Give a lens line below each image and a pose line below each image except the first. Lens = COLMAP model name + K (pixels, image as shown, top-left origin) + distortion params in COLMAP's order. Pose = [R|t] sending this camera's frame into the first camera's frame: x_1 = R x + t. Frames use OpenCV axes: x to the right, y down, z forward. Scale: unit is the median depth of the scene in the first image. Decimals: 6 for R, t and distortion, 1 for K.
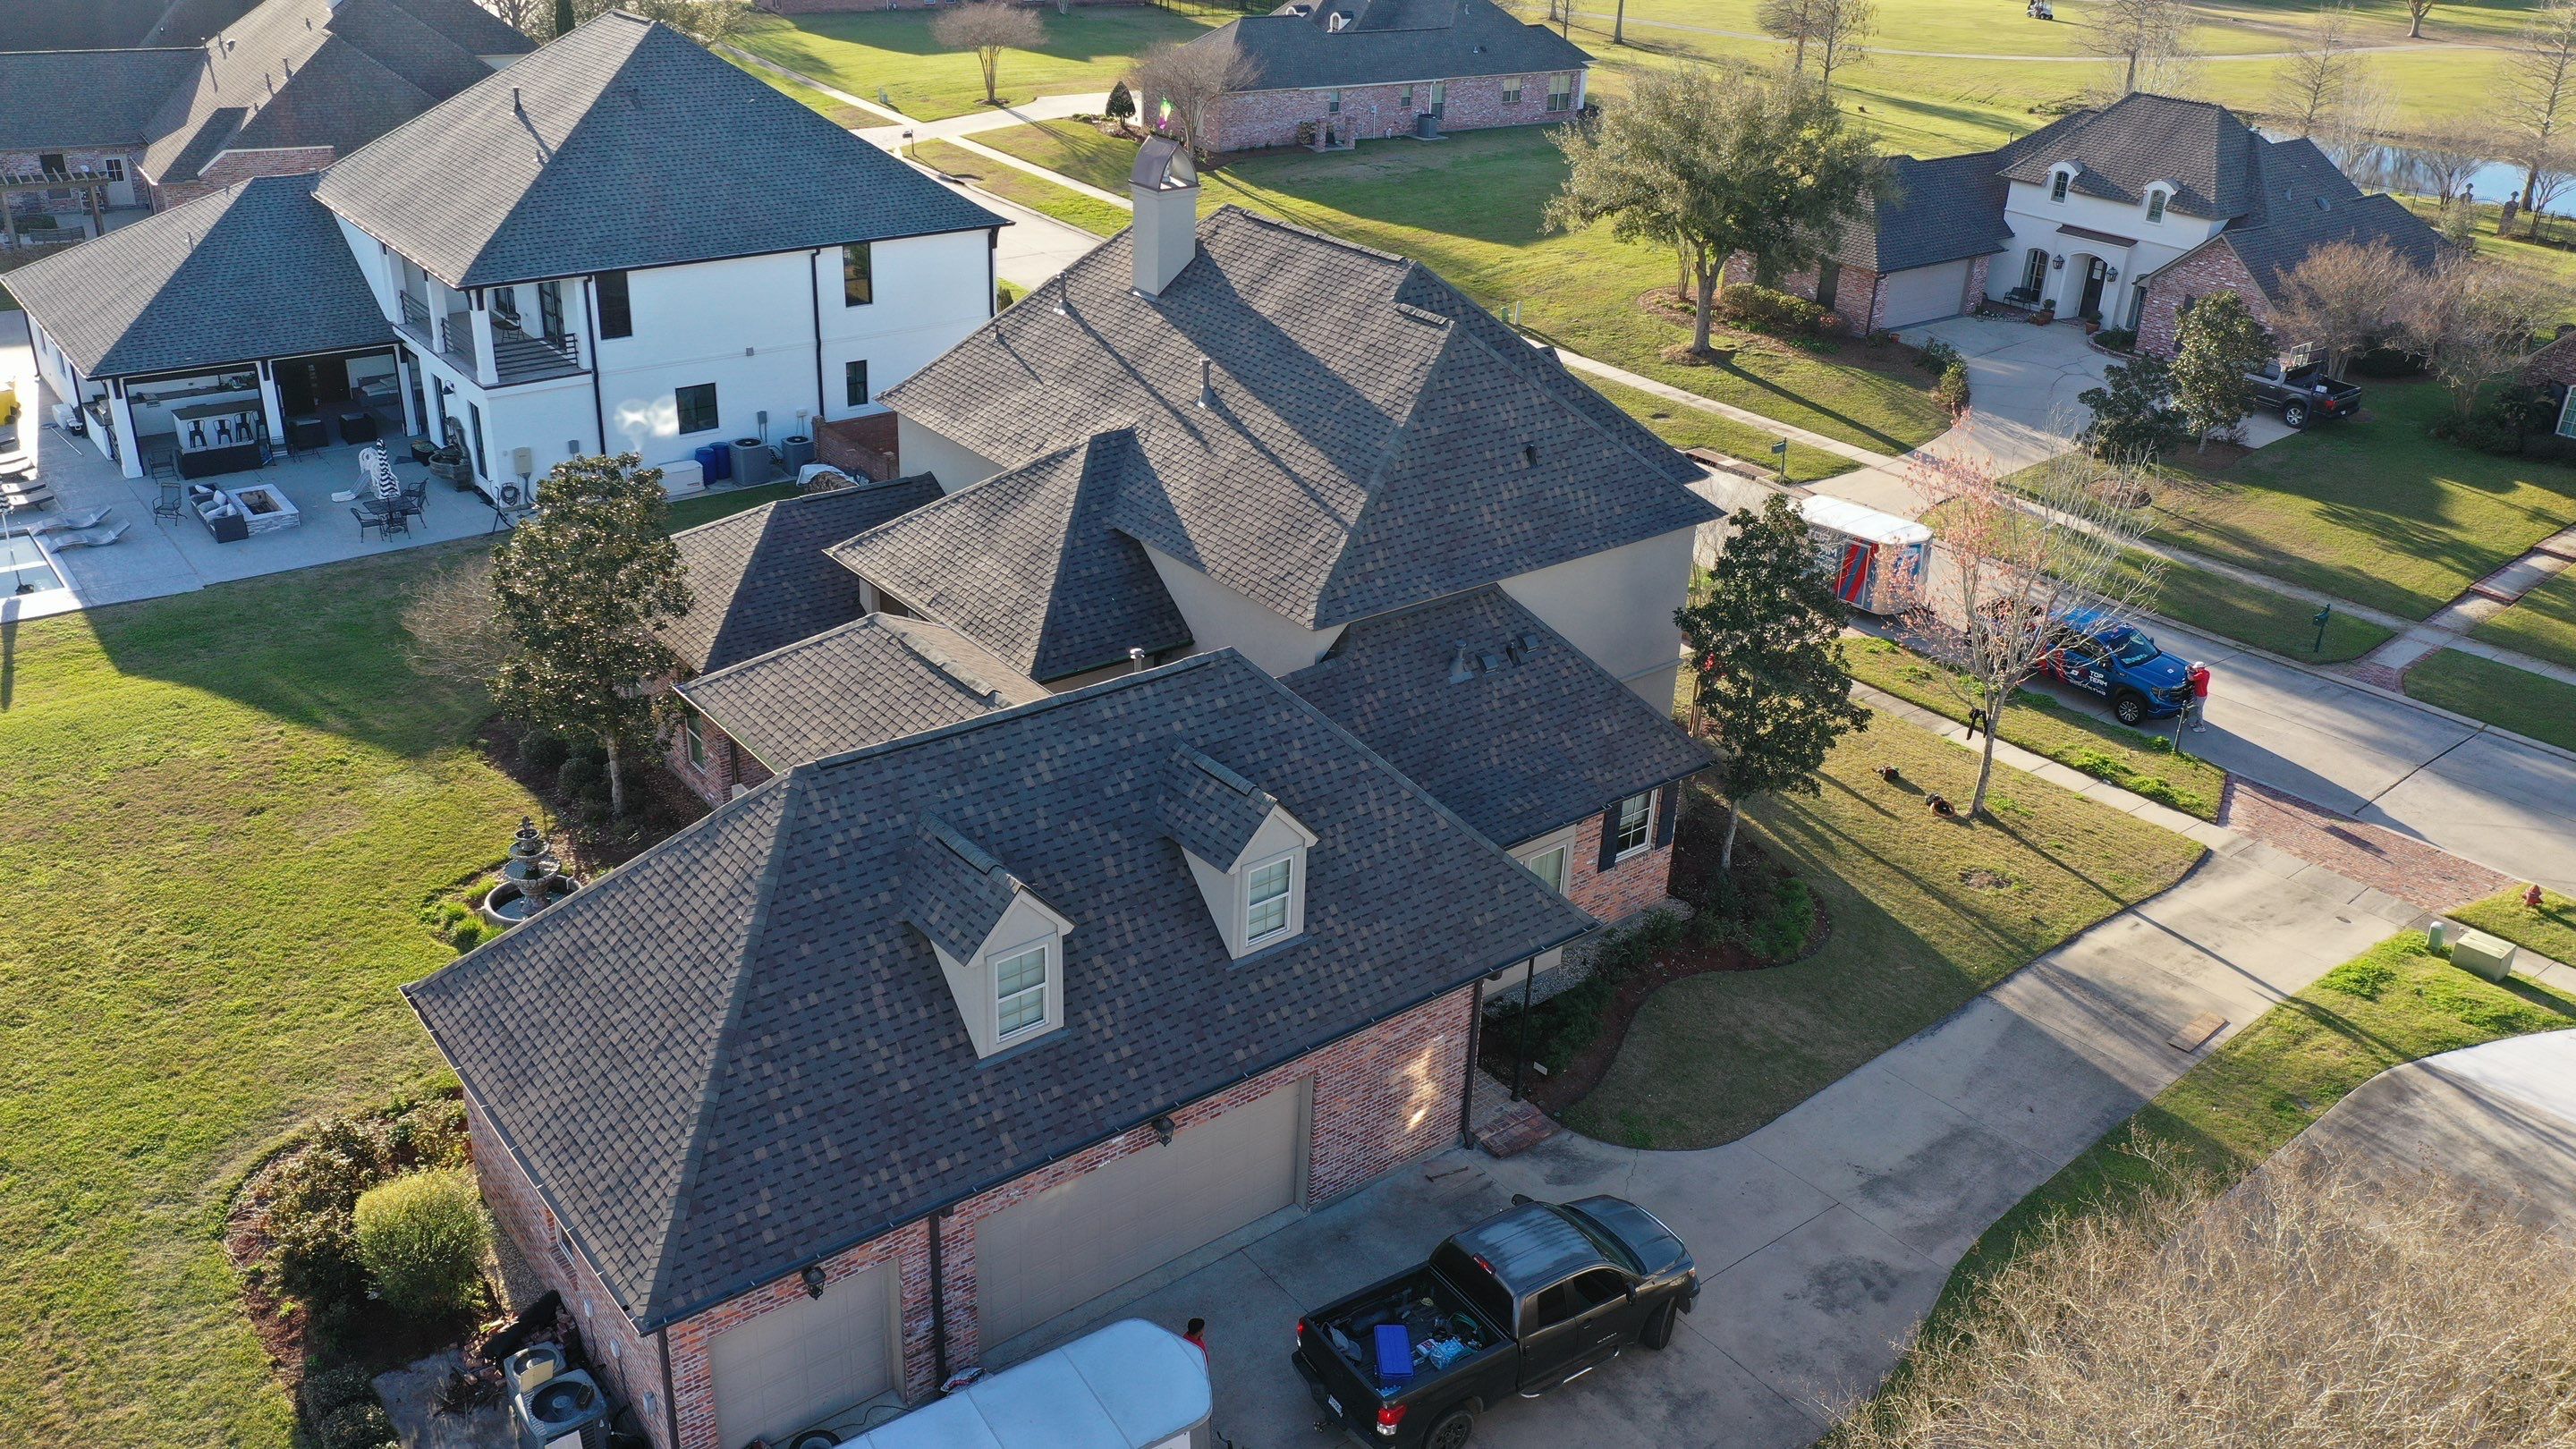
lens RADIAL K [[2021.6, 0, 1298.0], [0, 2021.6, 723.1], [0, 0, 1]] dist [0.011409, -0.008163]
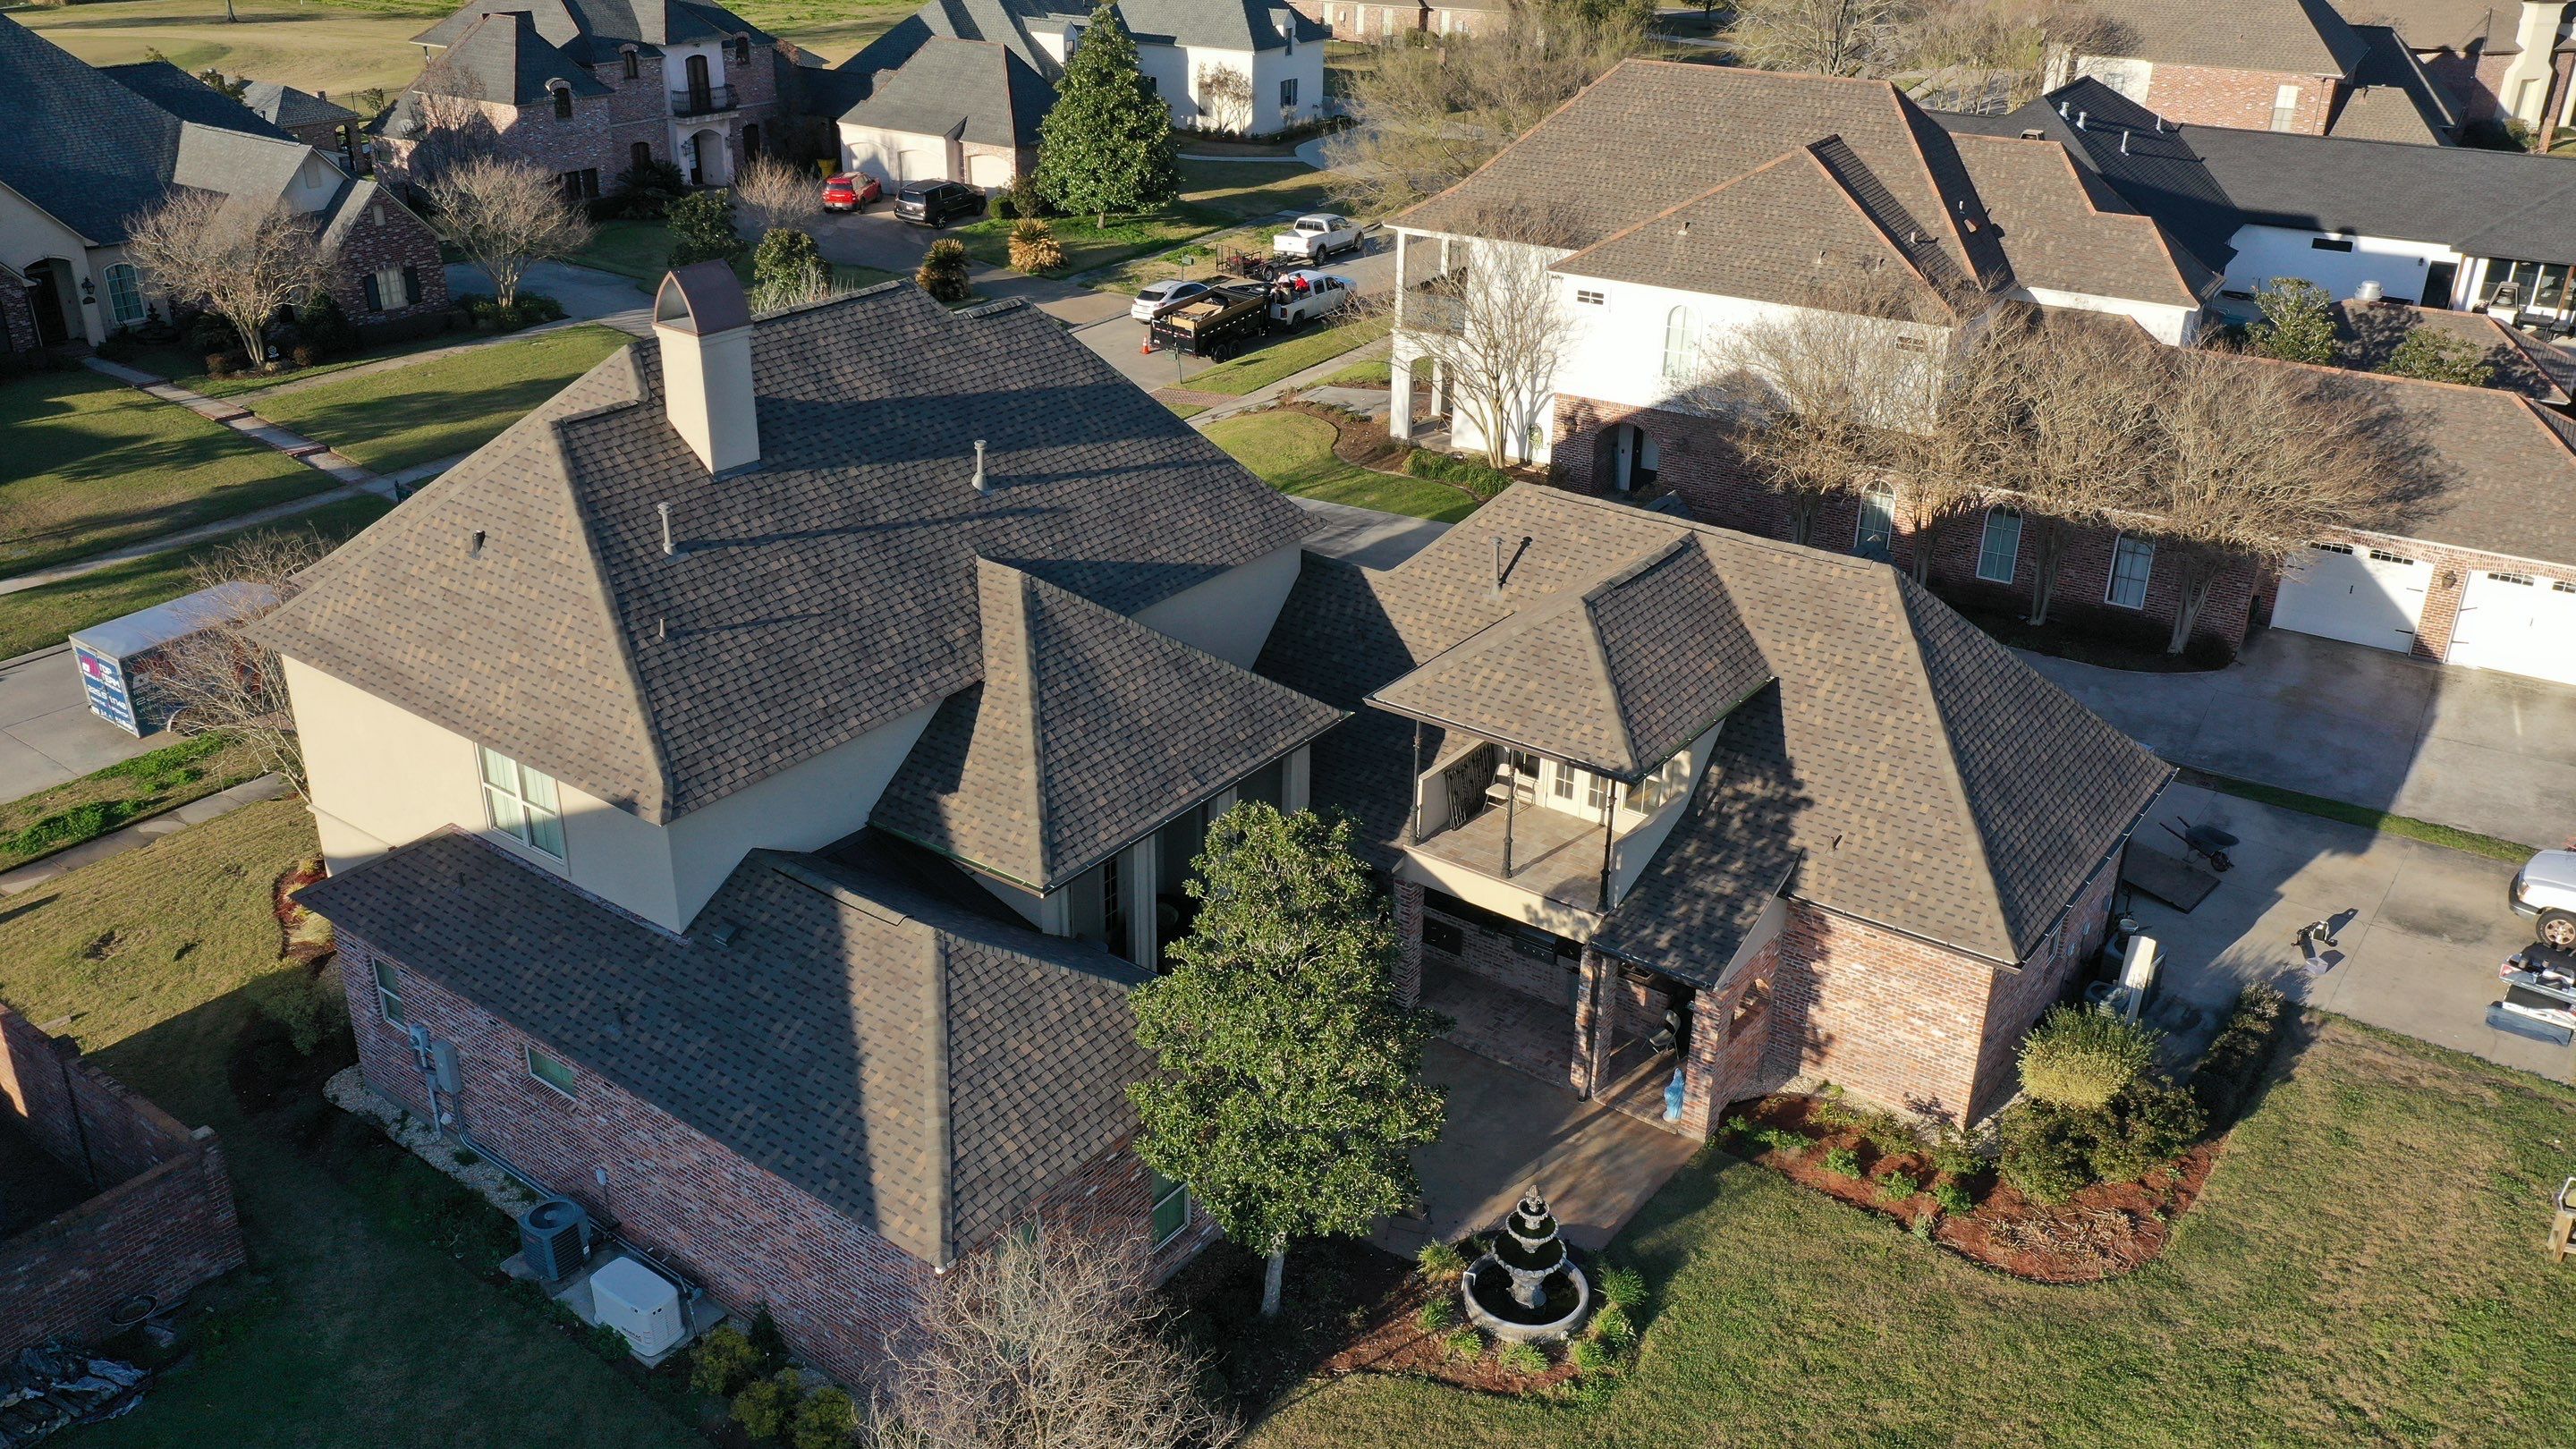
lens RADIAL K [[2021.6, 0, 1295.2], [0, 2021.6, 737.0], [0, 0, 1]] dist [0.011409, -0.008163]
pose [[-0.263248, -0.450986, 0.852826, -0.785513], [0.392784, 0.757315, 0.521722, -0.430376], [-0.881148, 0.472319, -0.022222, 0.864573]]
